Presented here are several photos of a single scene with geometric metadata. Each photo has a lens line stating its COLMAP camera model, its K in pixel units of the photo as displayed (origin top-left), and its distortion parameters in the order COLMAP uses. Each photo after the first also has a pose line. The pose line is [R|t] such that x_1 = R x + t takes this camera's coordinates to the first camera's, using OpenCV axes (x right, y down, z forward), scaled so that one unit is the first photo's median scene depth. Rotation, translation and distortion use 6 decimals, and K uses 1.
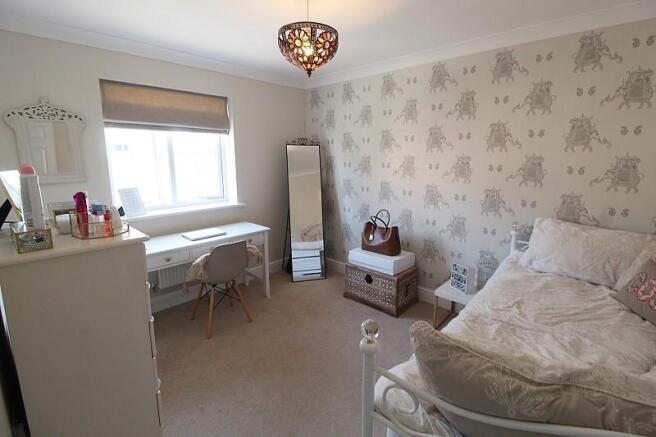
lens RADIAL K [[303.5, 0, 330.0], [0, 303.5, 208.2], [0, 0, 1]] dist [0.002284, -0.015533]
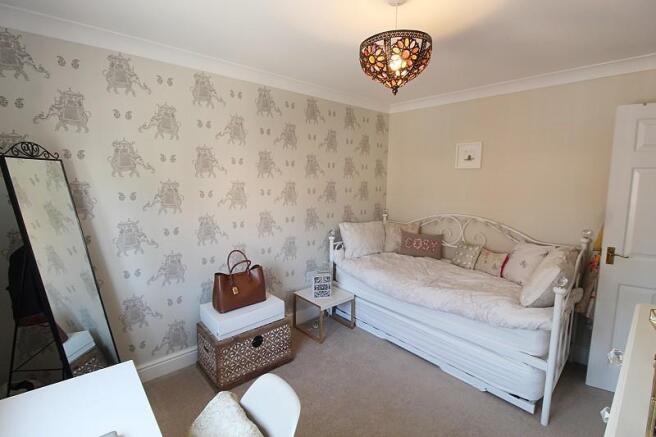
lens RADIAL K [[309.7, 0, 335.9], [0, 309.7, 216.0], [0, 0, 1]] dist [-0.001168, -0.019081]
pose [[0.070303, -0.115534, 0.990813, -0.612562], [0.166989, 0.980617, 0.102496, -0.125055], [-0.983449, 0.158249, 0.088233, 0.693790]]
